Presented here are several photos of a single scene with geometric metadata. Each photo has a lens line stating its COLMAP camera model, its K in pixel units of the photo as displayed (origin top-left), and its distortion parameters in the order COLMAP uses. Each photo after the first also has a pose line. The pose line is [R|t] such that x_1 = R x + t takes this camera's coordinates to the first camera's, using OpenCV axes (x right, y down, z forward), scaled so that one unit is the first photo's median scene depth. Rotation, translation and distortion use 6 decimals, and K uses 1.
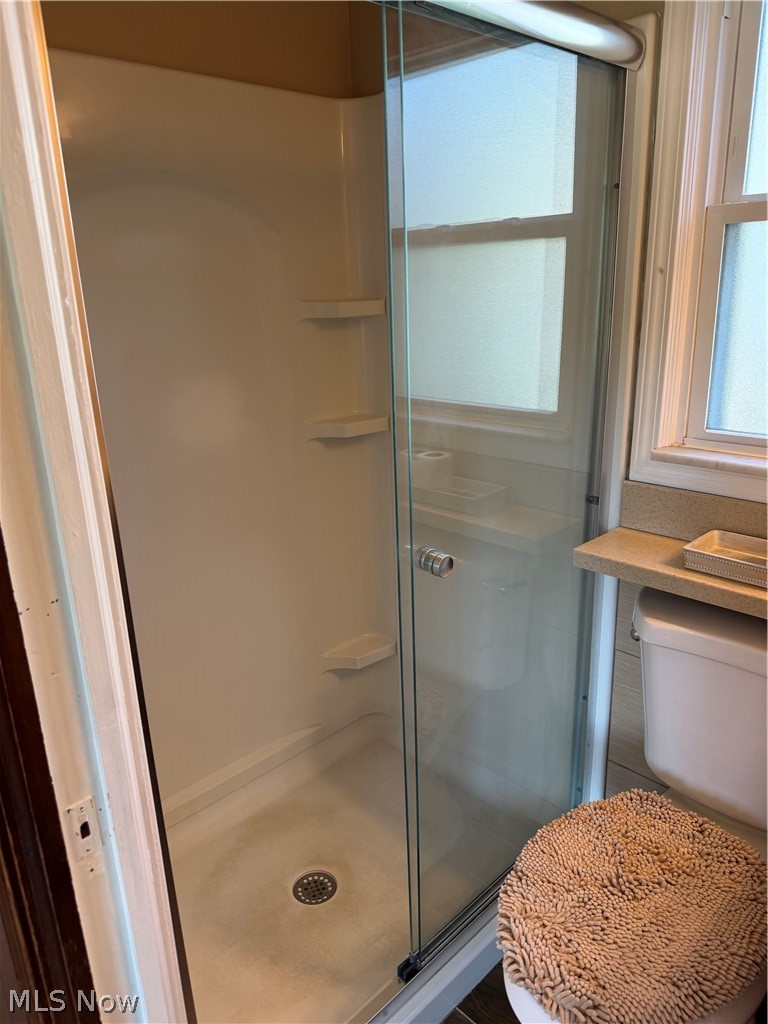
lens RADIAL K [[724.9, 0, 374.5], [0, 724.9, 504.1], [0, 0, 1]] dist [0.026932, -0.012985]
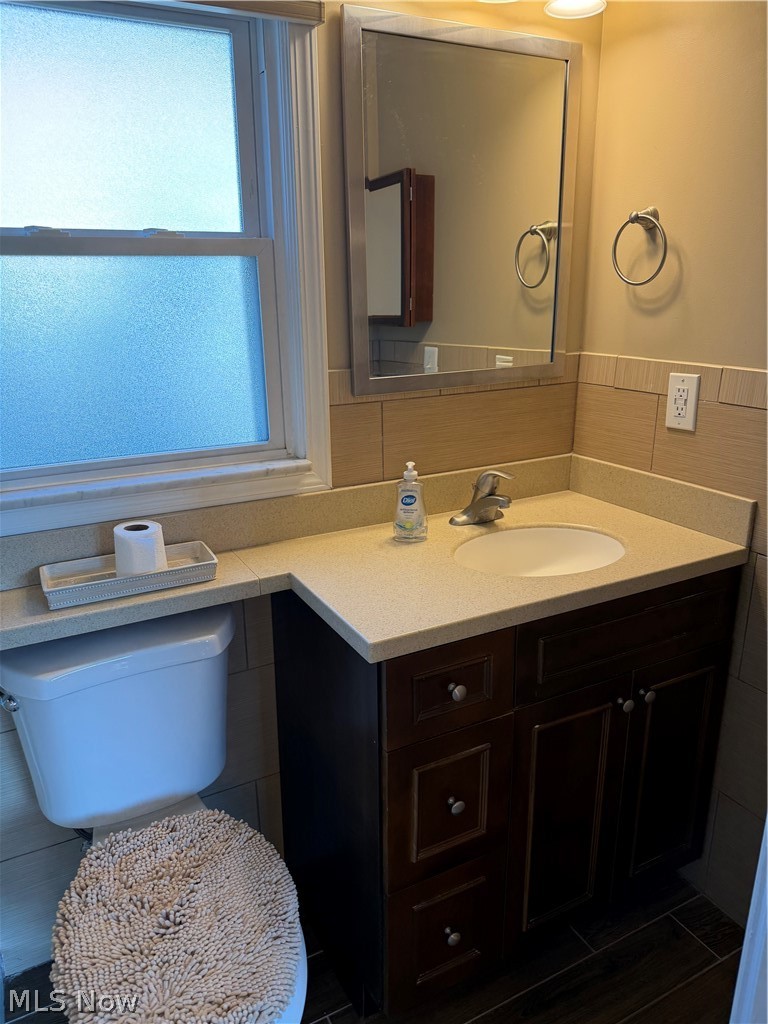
lens RADIAL K [[724.9, 0, 374.0], [0, 724.9, 522.7], [0, 0, 1]] dist [0.026932, -0.012985]
pose [[0.312153, -0.266969, 0.911750, -0.342057], [0.294137, 0.939707, 0.174452, -0.076051], [-0.903351, 0.213724, 0.371858, 0.283934]]
